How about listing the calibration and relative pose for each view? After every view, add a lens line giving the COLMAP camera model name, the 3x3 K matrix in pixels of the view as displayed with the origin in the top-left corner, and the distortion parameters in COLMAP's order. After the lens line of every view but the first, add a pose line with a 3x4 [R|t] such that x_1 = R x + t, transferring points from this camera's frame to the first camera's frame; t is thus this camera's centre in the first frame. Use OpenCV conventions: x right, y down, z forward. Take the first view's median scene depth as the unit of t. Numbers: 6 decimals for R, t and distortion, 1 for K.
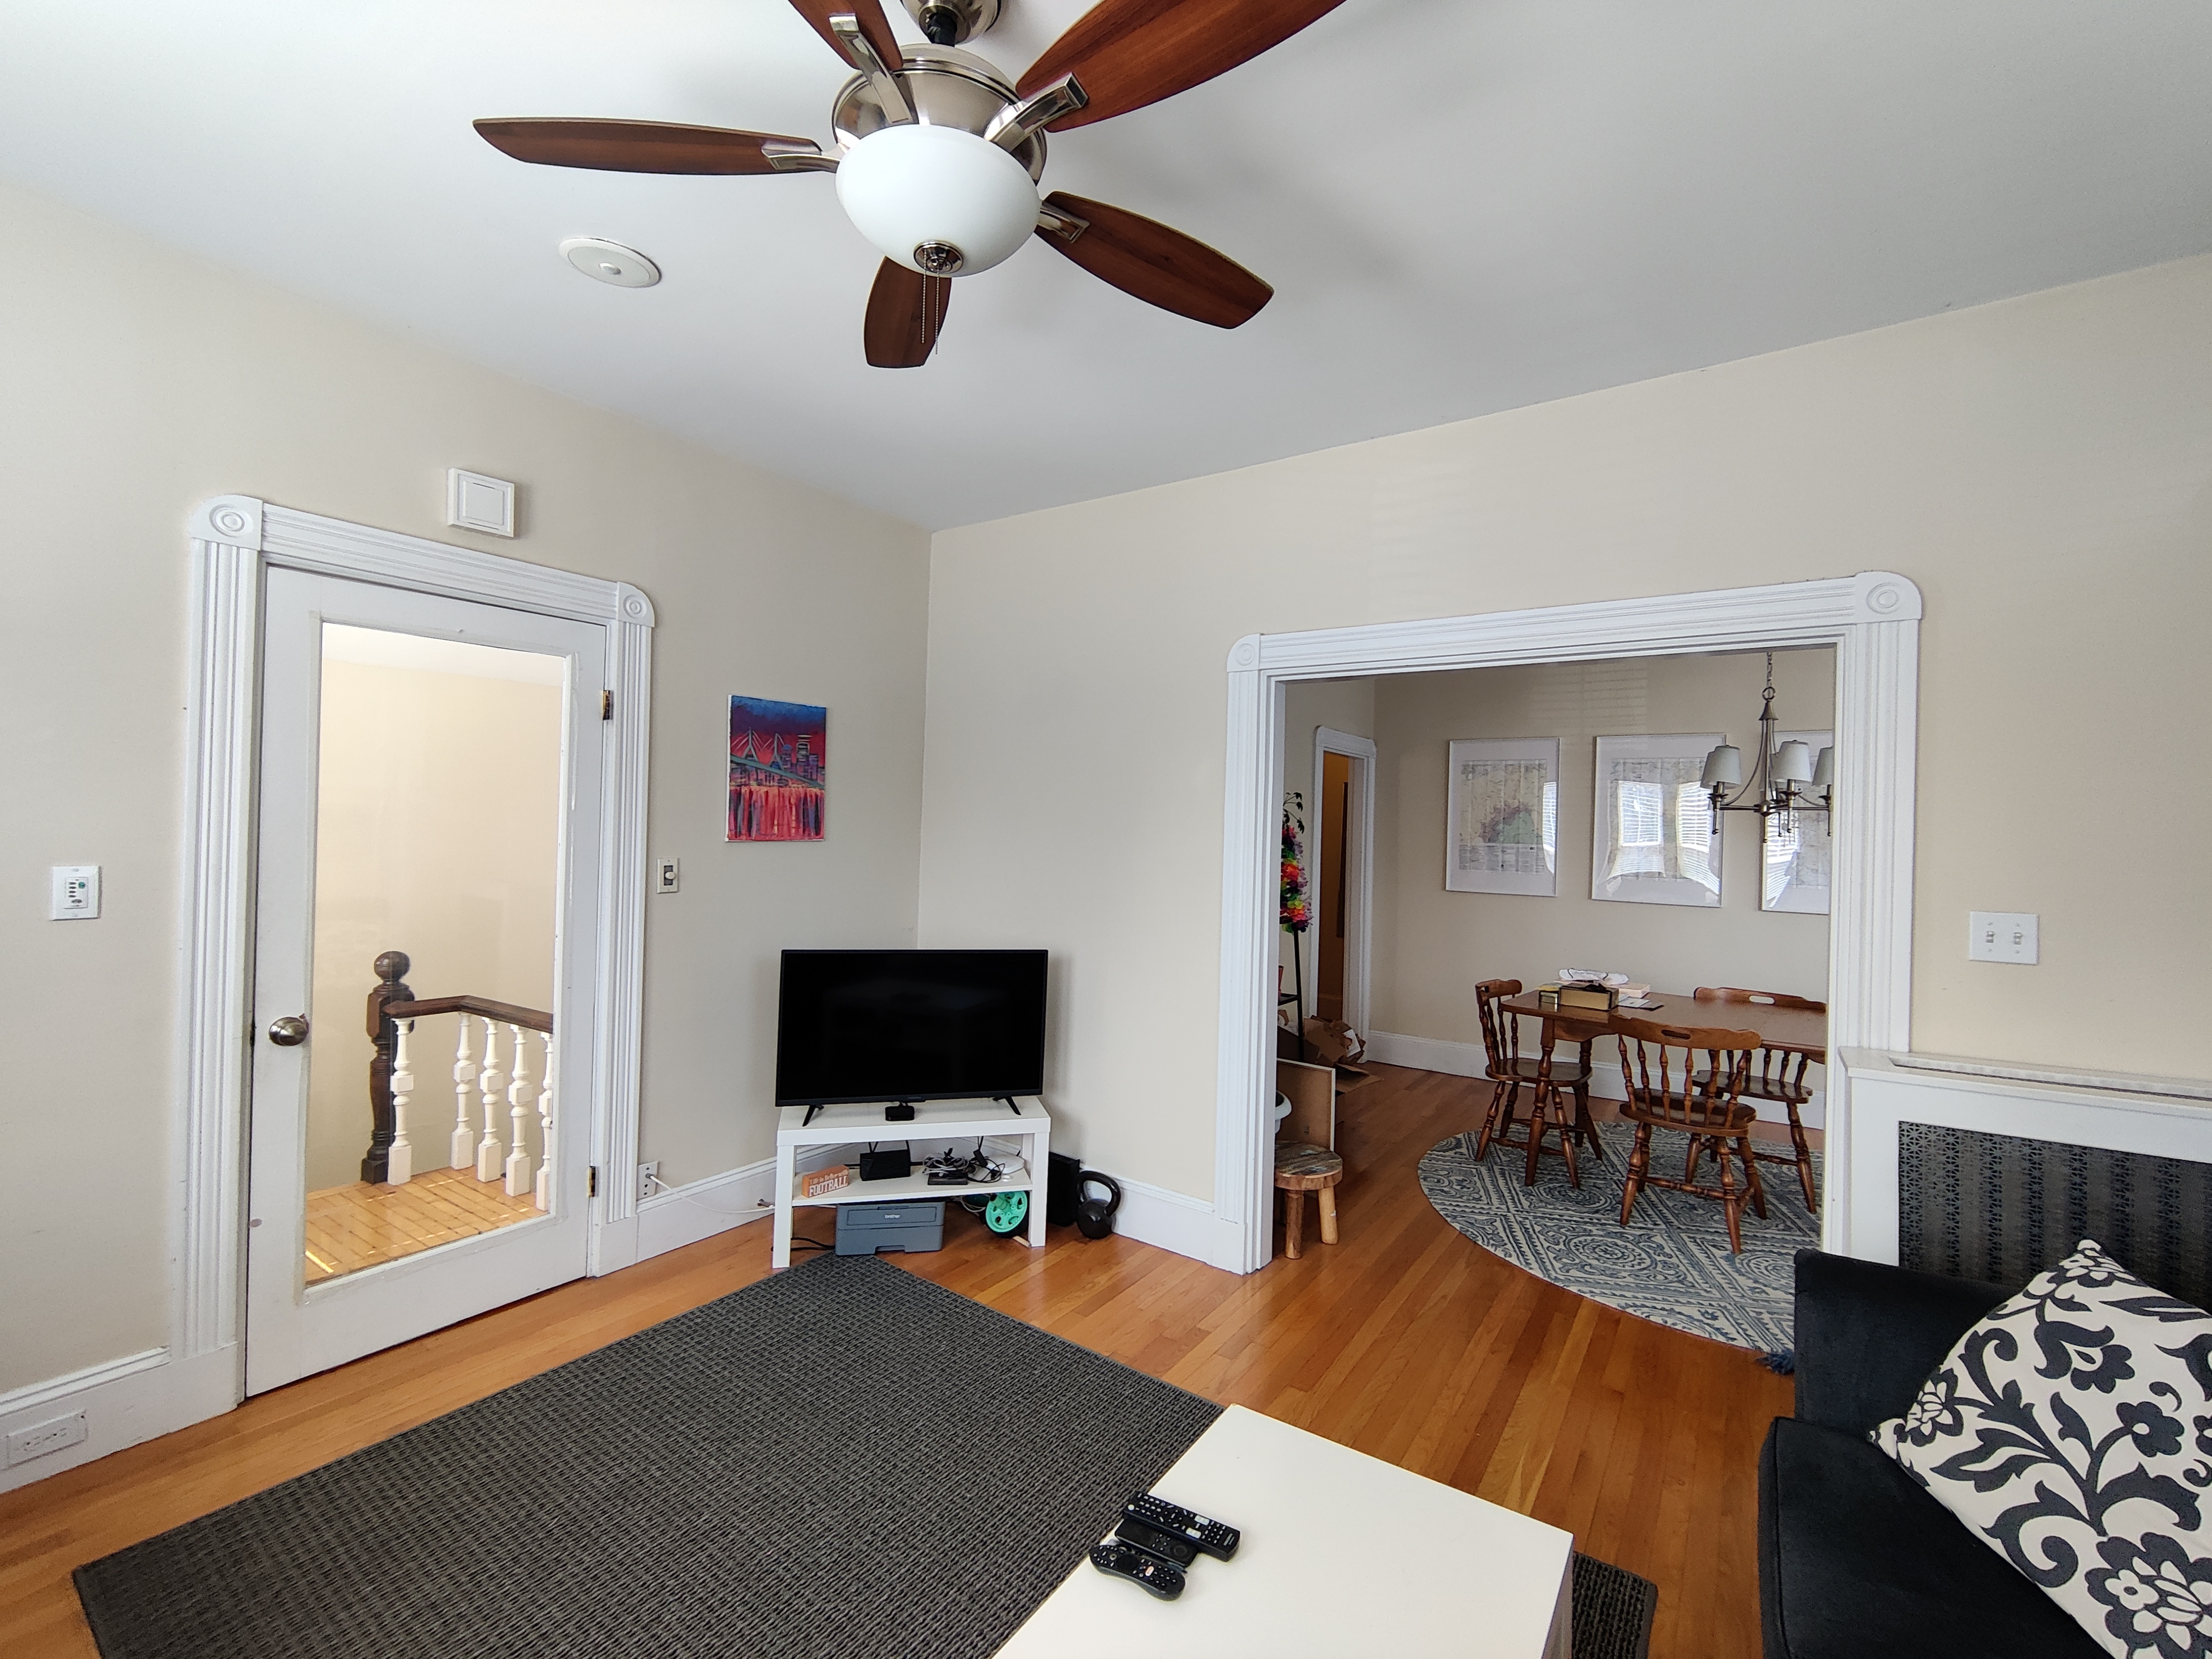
lens RADIAL K [[944.1, 0, 1110.9], [0, 944.1, 826.0], [0, 0, 1]] dist [-0.005113, -0.000361]
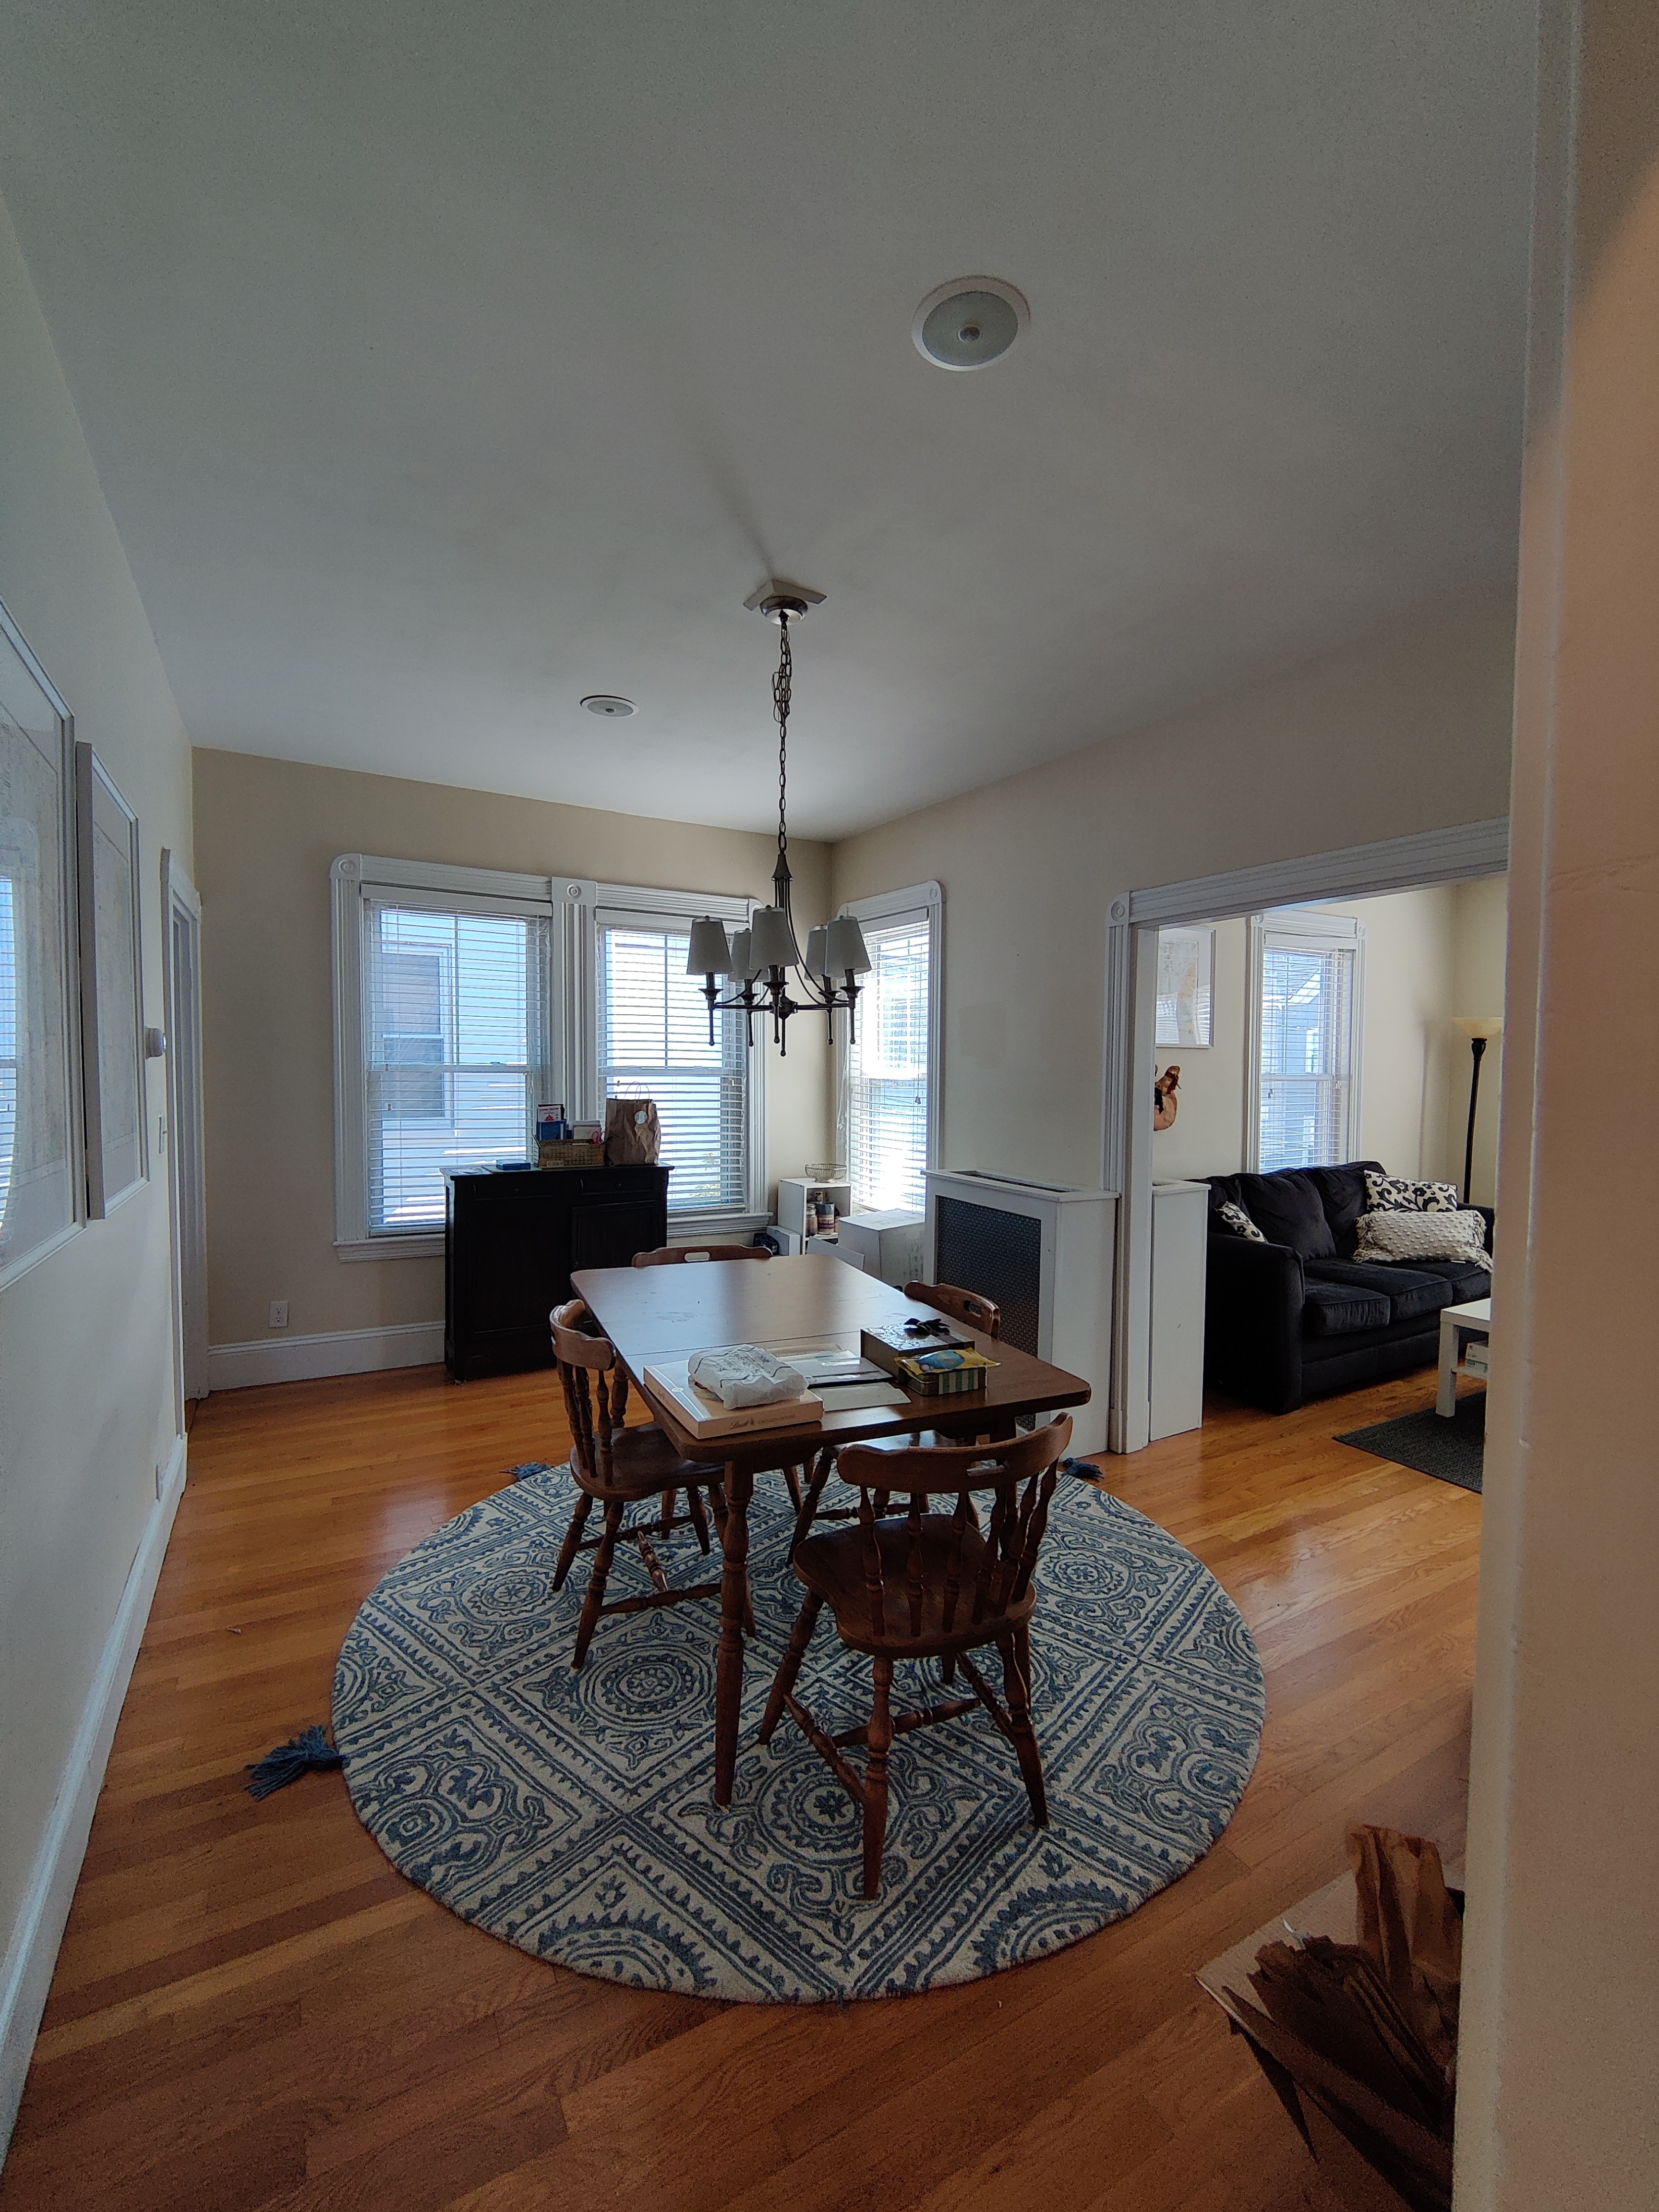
lens RADIAL K [[944.1, 0, 831.0], [0, 944.1, 1118.0], [0, 0, 1]] dist [-0.005113, -0.000361]
pose [[-0.901721, -0.056805, 0.428571, 0.303883], [-0.036612, 0.997803, 0.055223, 0.020158], [-0.430766, 0.034105, -0.901819, 1.378412]]
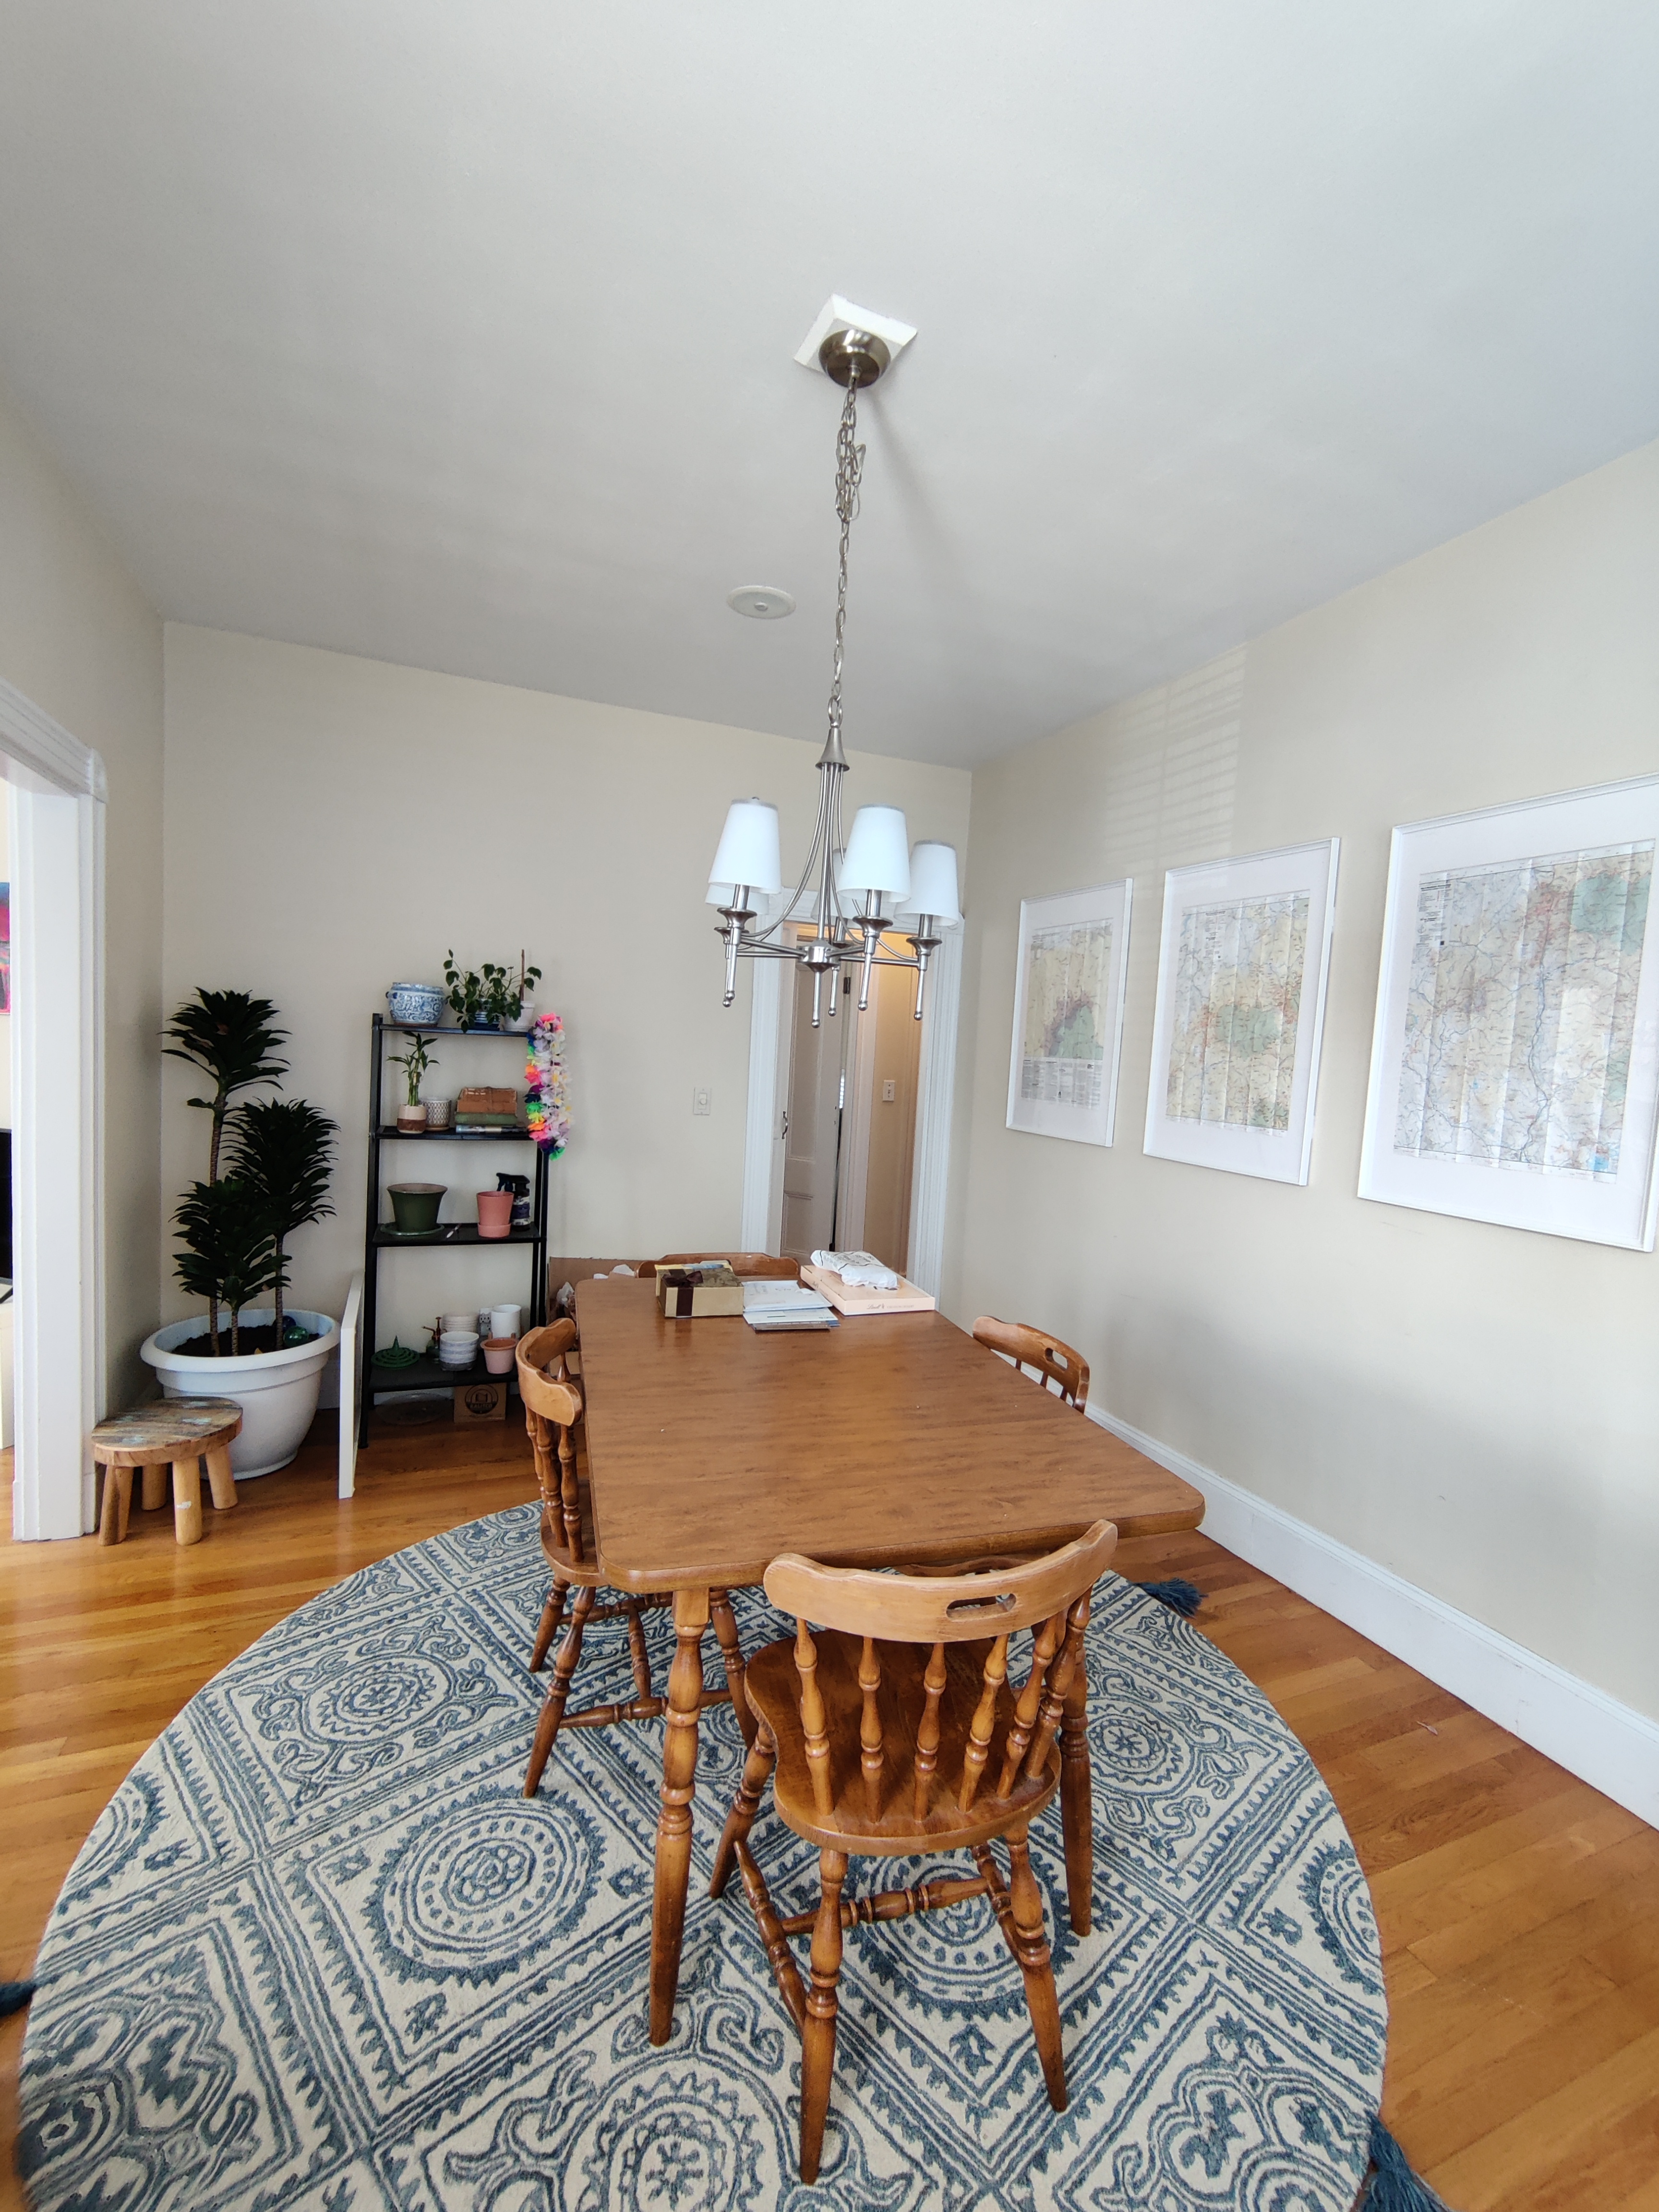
lens RADIAL K [[944.1, 0, 833.3], [0, 944.1, 1112.6], [0, 0, 1]] dist [-0.005113, -0.000361]
pose [[0.844176, 0.057212, -0.533004, 0.818127], [-0.028586, 0.997678, 0.061815, 0.026635], [0.535303, -0.036946, 0.843852, 0.504656]]
